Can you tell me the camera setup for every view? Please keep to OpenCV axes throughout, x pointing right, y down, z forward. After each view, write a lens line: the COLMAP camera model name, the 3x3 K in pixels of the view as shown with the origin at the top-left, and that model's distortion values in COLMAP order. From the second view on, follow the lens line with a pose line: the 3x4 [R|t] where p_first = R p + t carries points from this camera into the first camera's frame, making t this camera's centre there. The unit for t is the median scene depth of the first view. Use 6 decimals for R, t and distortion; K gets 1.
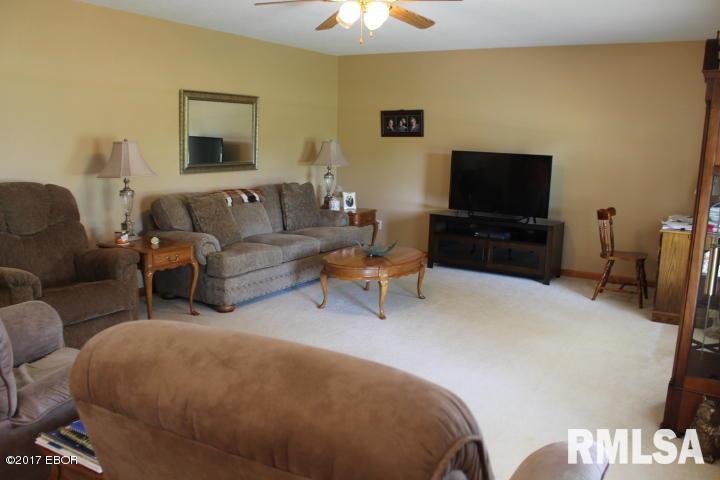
lens RADIAL K [[604.7, 0, 360.8], [0, 604.7, 245.6], [0, 0, 1]] dist [-0.152715, 0.124944]
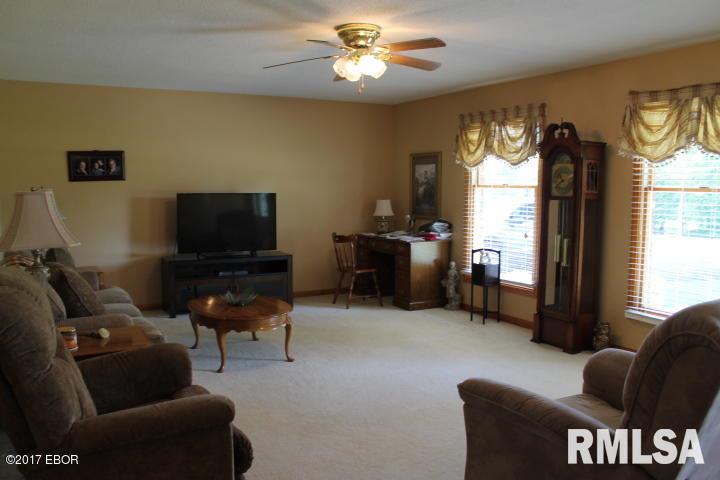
lens RADIAL K [[604.7, 0, 358.3], [0, 604.7, 239.3], [0, 0, 1]] dist [-0.152715, 0.124944]
pose [[0.534139, -0.096363, 0.839887, -0.469328], [0.156282, 0.987614, 0.013922, -0.049408], [-0.830826, 0.123823, 0.542583, 0.228323]]
